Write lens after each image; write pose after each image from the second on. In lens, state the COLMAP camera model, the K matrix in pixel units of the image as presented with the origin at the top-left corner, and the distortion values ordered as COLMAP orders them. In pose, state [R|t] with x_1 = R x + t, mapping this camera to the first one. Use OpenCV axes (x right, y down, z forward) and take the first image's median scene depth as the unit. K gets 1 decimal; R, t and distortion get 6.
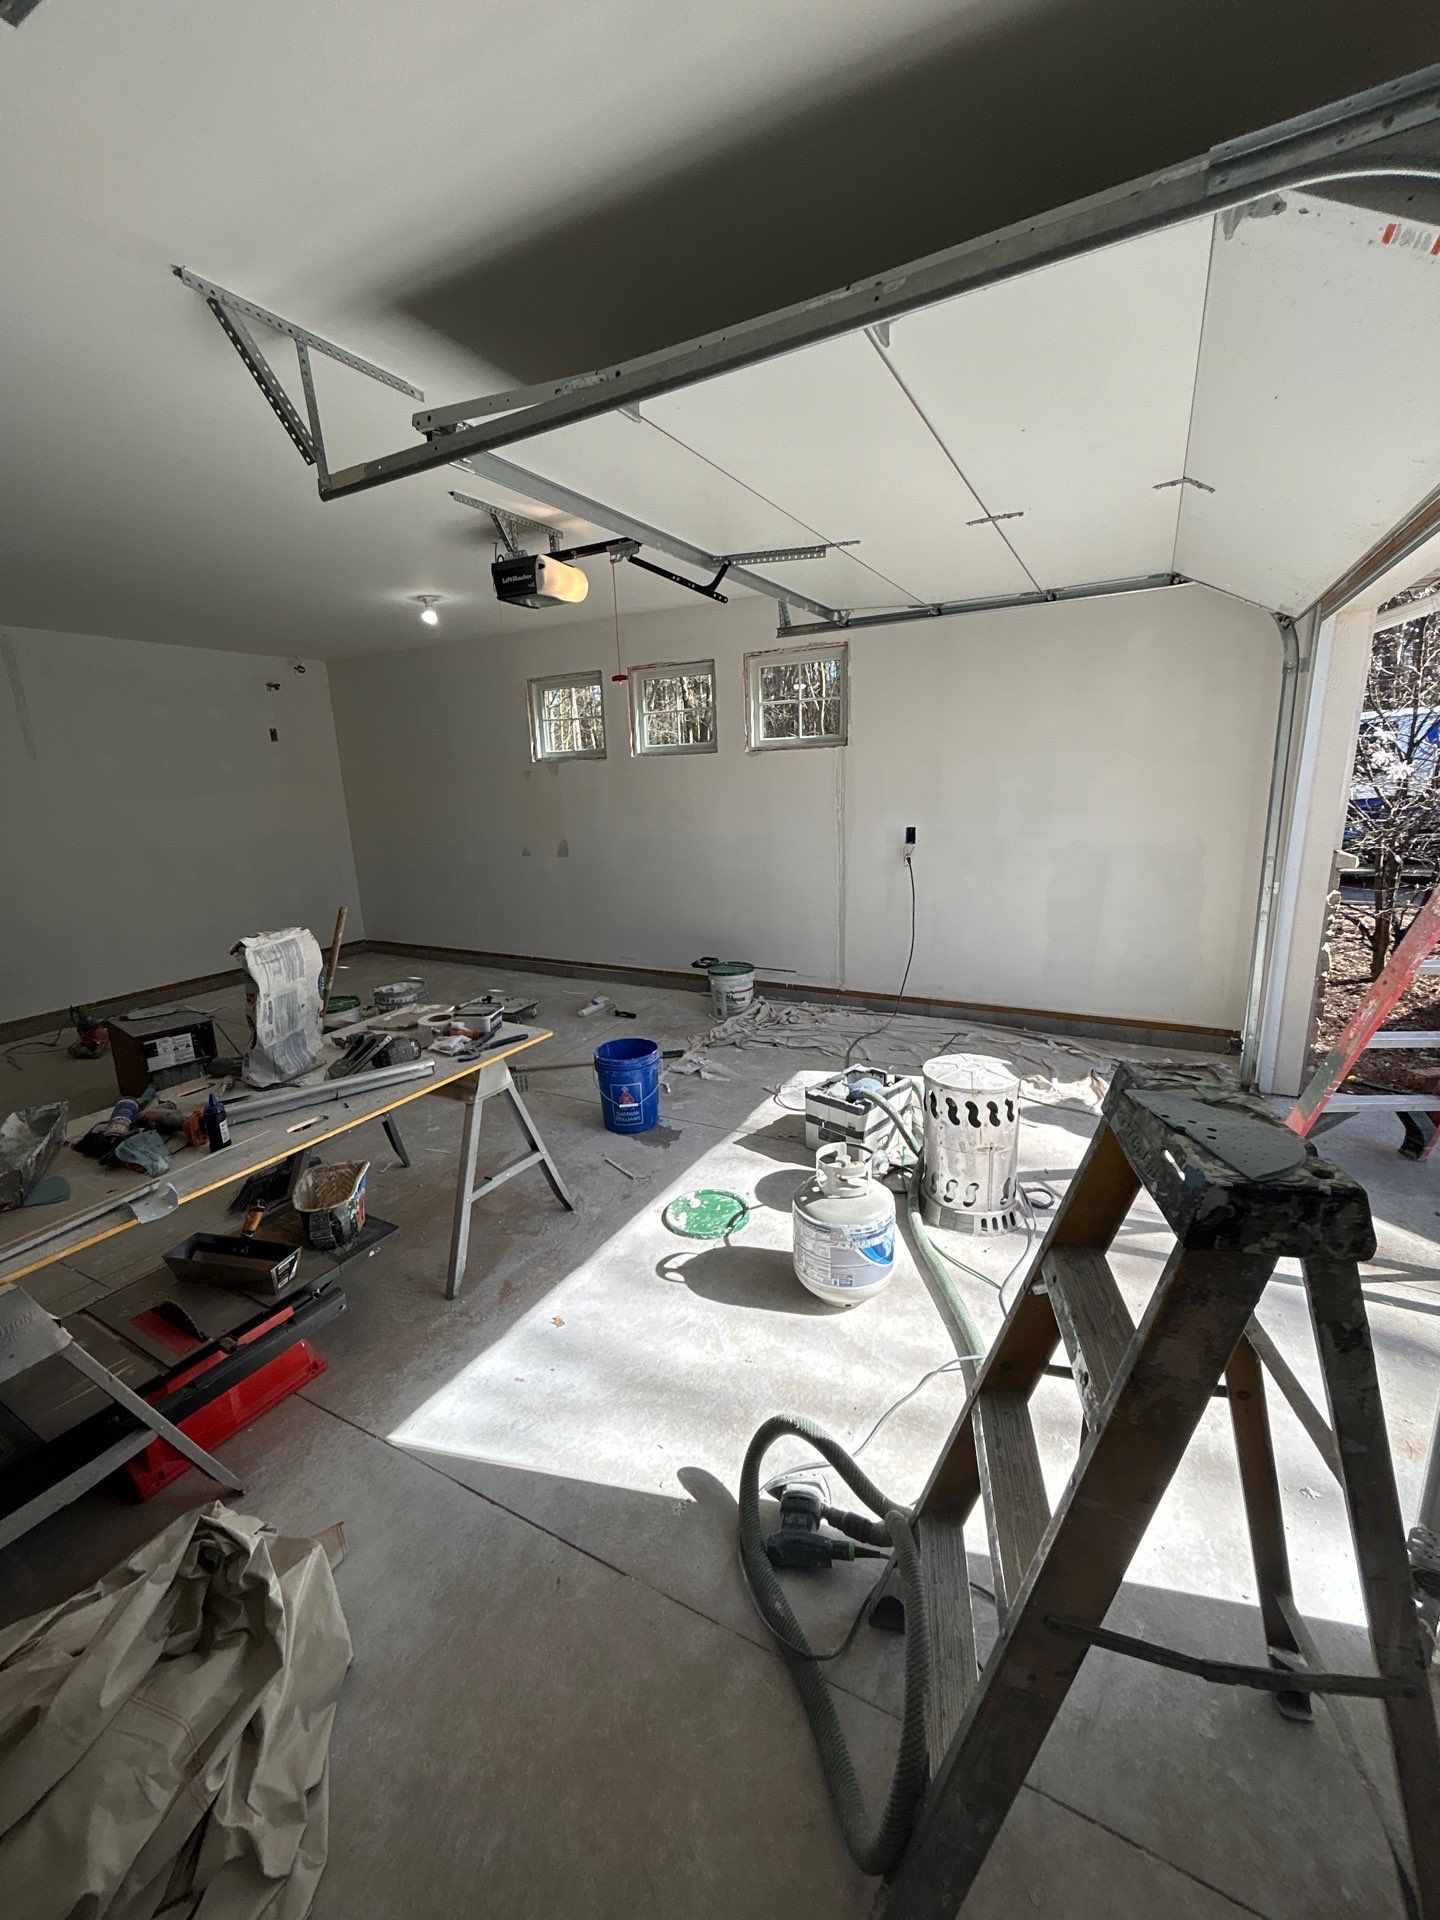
lens RADIAL K [[772.8, 0, 719.7], [0, 772.8, 956.6], [0, 0, 1]] dist [-0.000314, 0.000124]
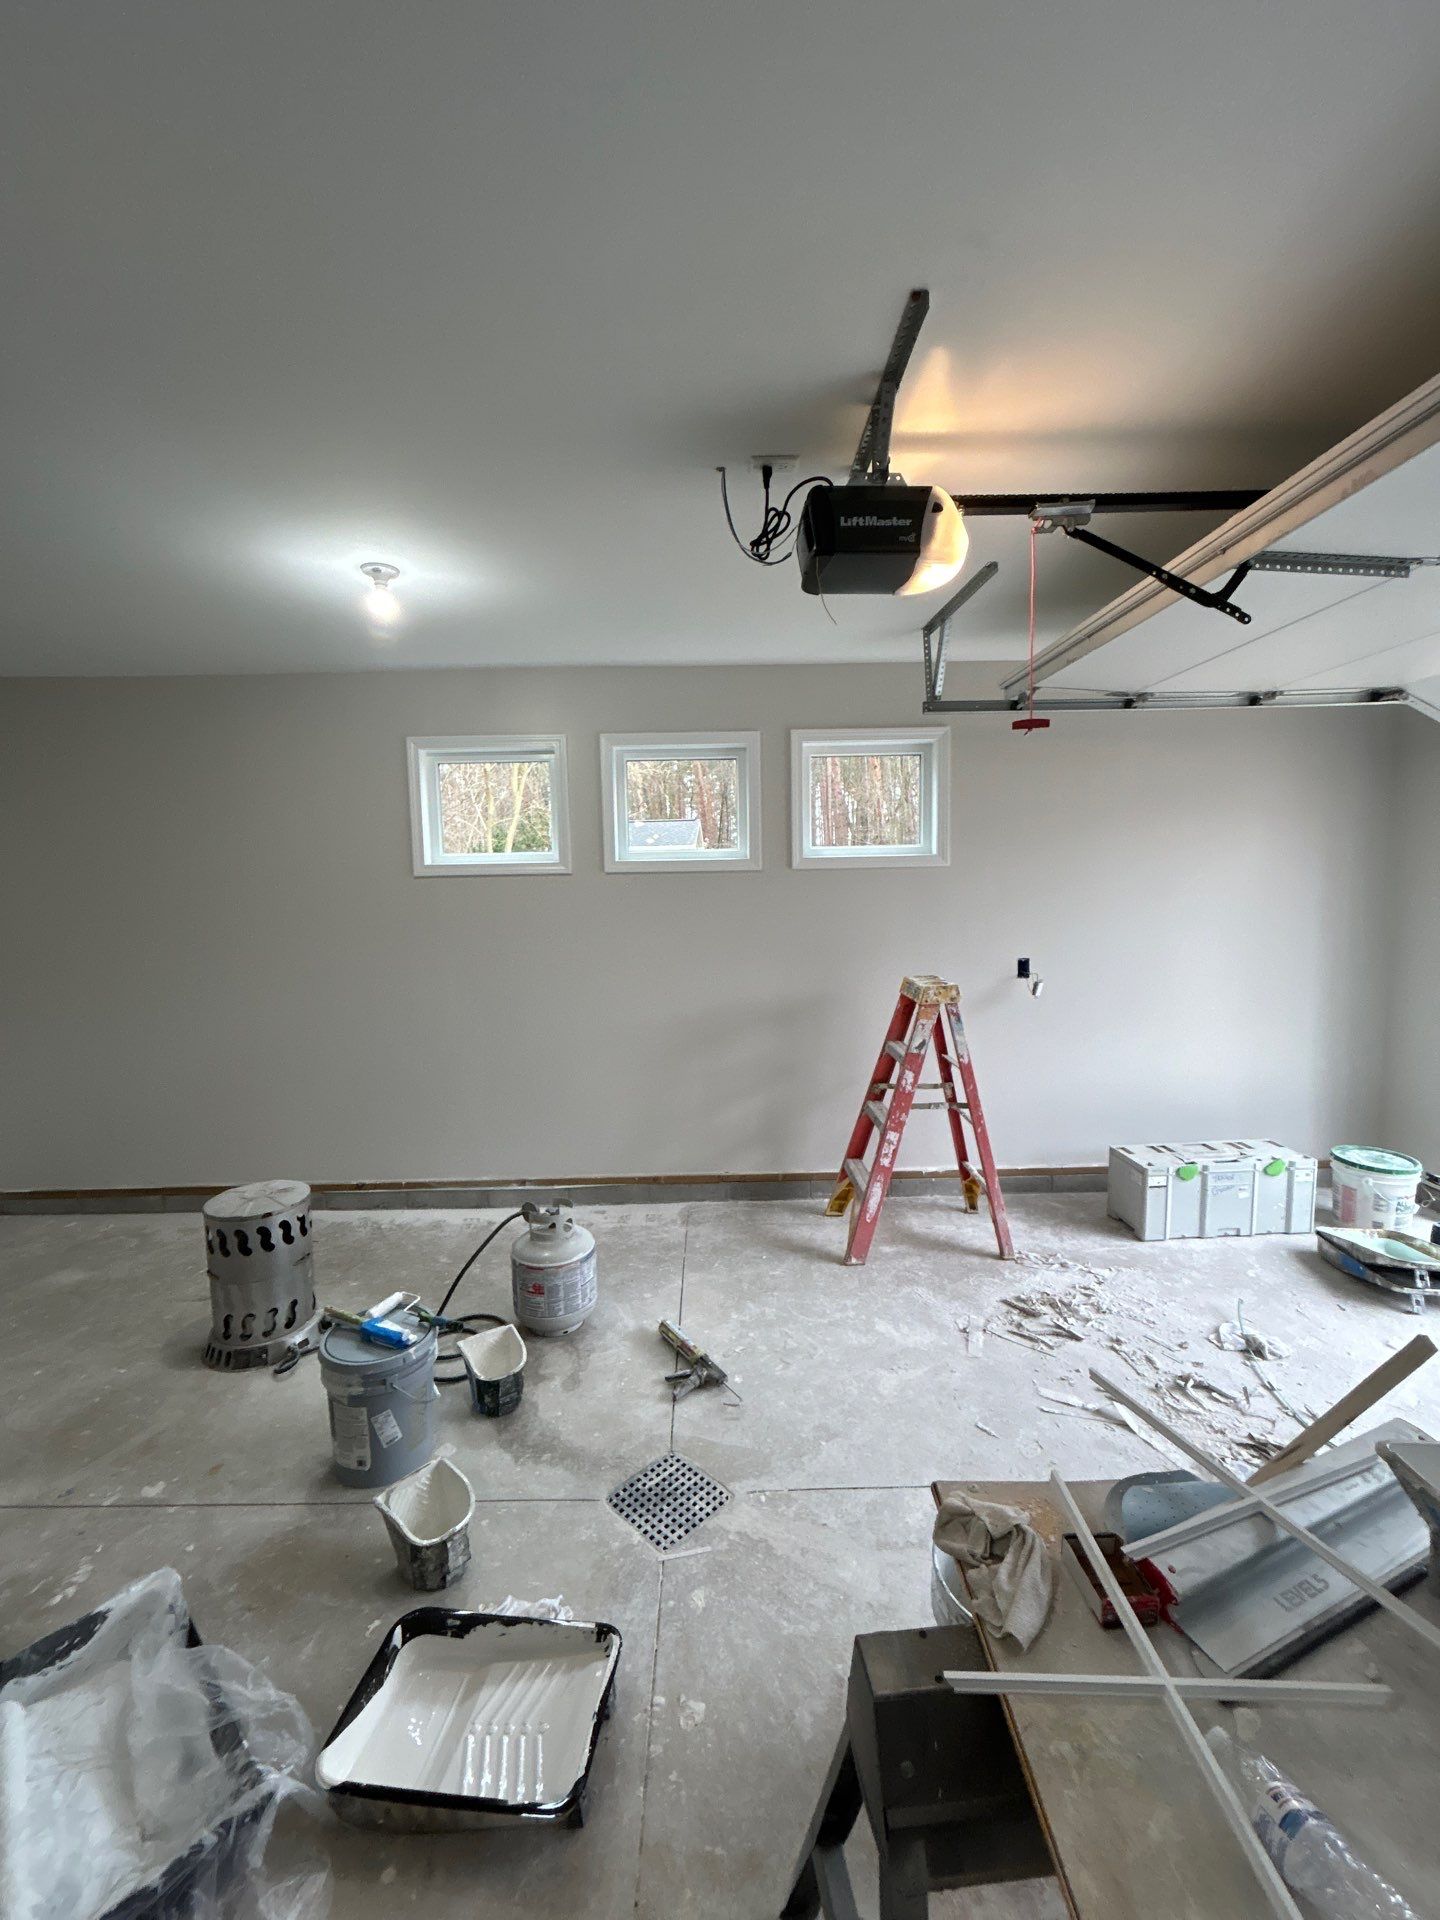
lens RADIAL K [[772.8, 0, 719.7], [0, 772.8, 956.6], [0, 0, 1]] dist [-0.000314, 0.000124]
pose [[0.872320, -0.025993, 0.488245, -0.634541], [0.102467, 0.986129, -0.130574, -0.140389], [-0.478078, 0.163931, 0.862883, 0.656195]]
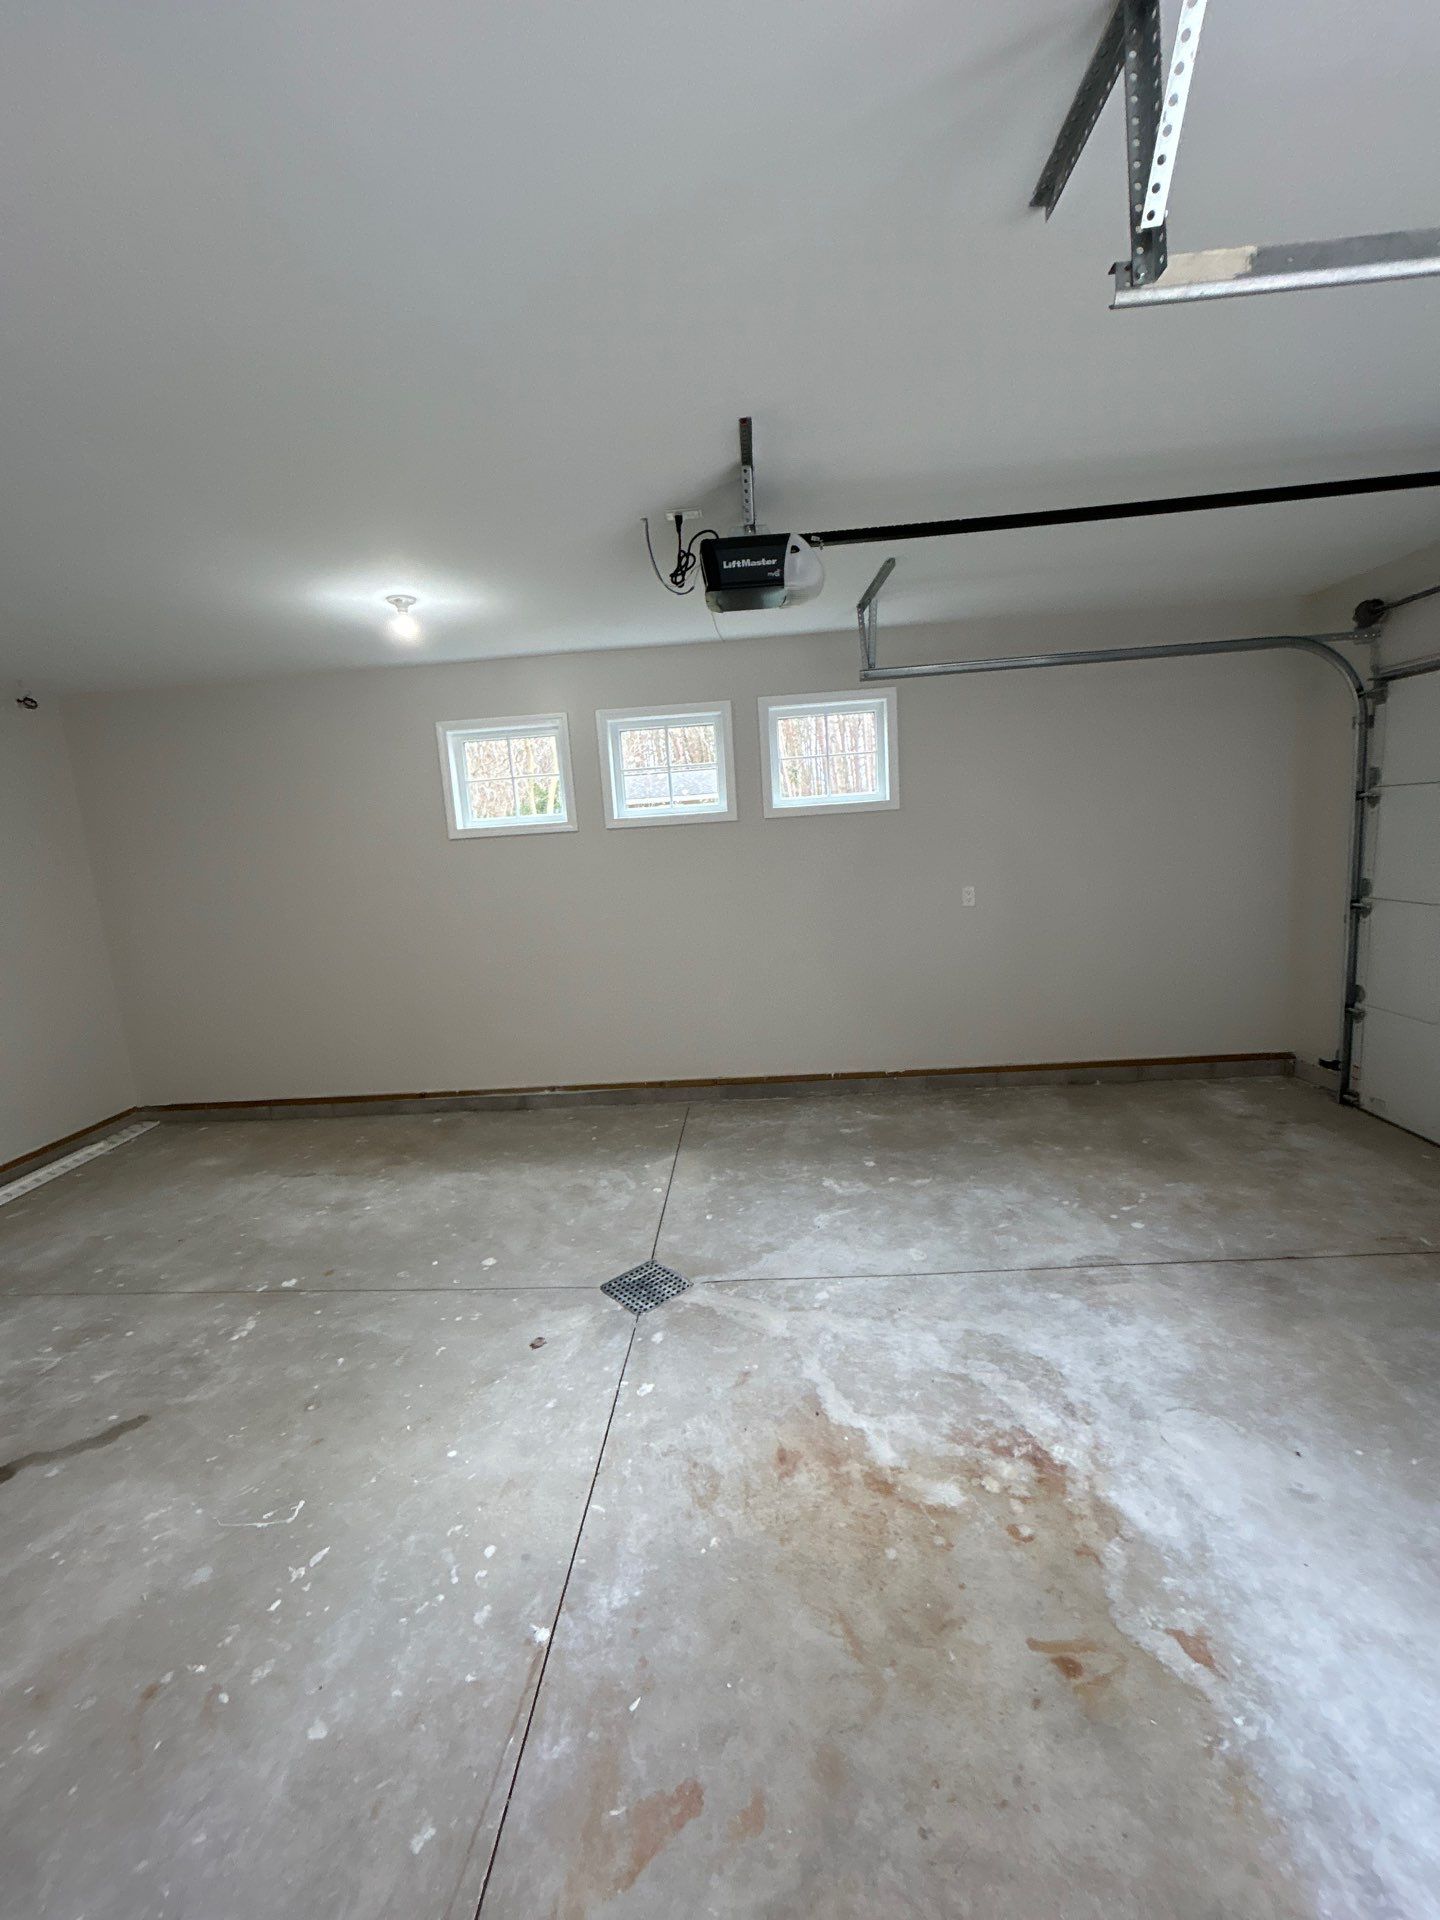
lens RADIAL K [[772.8, 0, 719.7], [0, 772.8, 956.6], [0, 0, 1]] dist [-0.000314, 0.000124]
pose [[0.901216, -0.091175, 0.423672, -0.635822], [0.132702, 0.988716, -0.069503, -0.085531], [-0.412554, 0.118859, 0.903145, 0.417469]]
